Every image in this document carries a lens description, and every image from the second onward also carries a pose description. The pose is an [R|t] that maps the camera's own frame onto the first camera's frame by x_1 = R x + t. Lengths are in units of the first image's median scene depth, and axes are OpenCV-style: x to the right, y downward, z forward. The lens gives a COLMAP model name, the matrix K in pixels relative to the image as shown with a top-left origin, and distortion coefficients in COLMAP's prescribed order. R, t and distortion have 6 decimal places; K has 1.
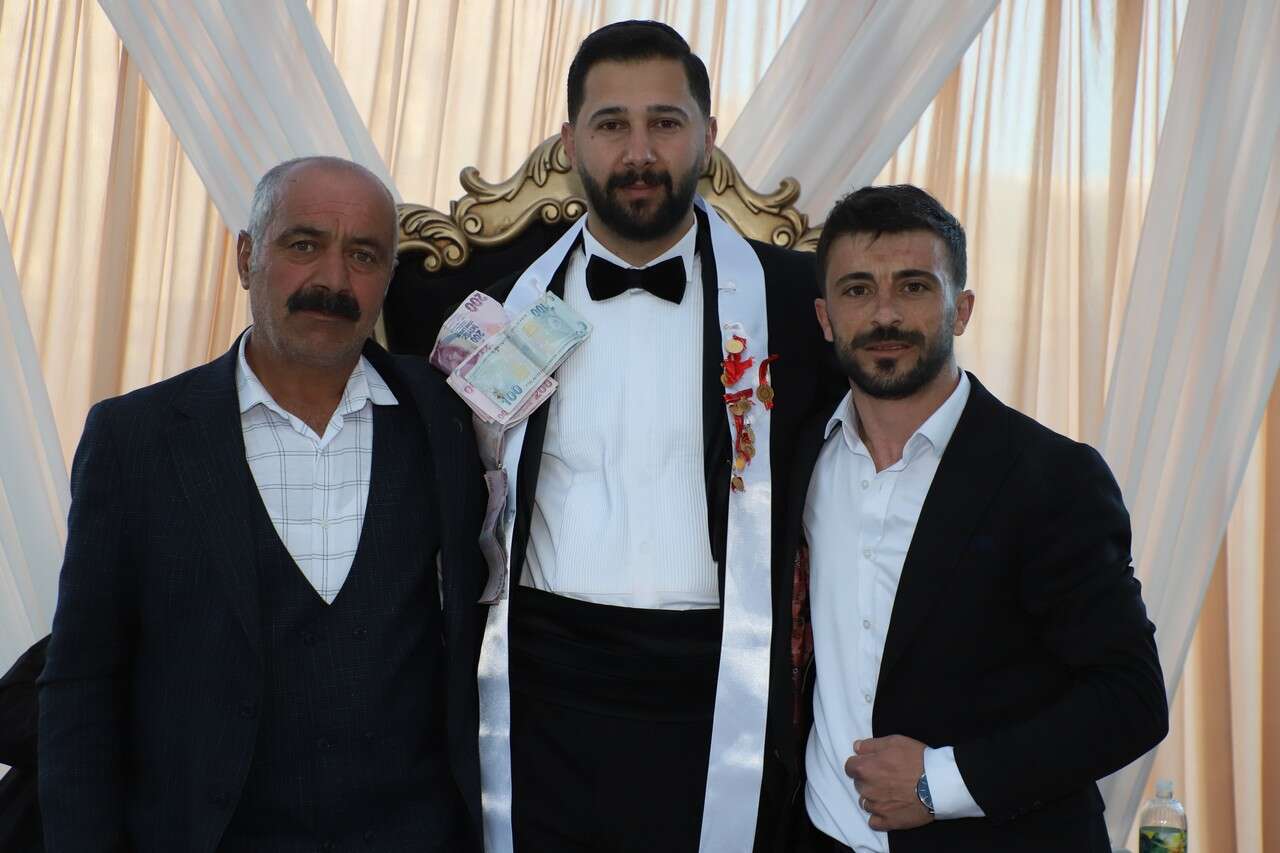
lens RADIAL K [[2399.1, 0, 640.0], [0, 2399.1, 426.5], [0, 0, 1]] dist [-0.025079, -0.048926]
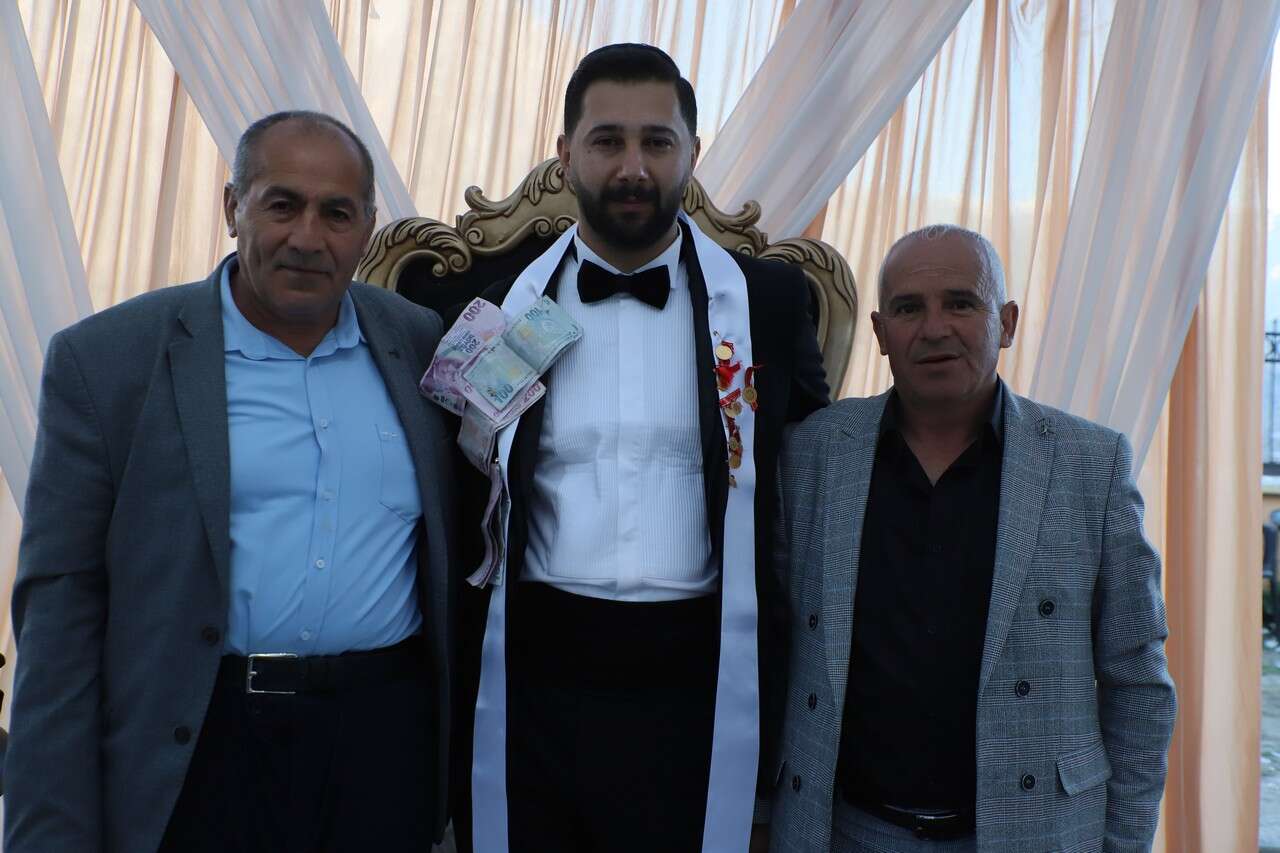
lens RADIAL K [[1747.7, 0, 640.0], [0, 1747.7, 426.5], [0, 0, 1]] dist [0.144578, 0.008167]
pose [[0.999545, 0.017174, 0.024808, -0.010438], [-0.017589, 0.999707, 0.016626, -0.008477], [-0.024516, -0.017054, 0.999554, 0.160091]]
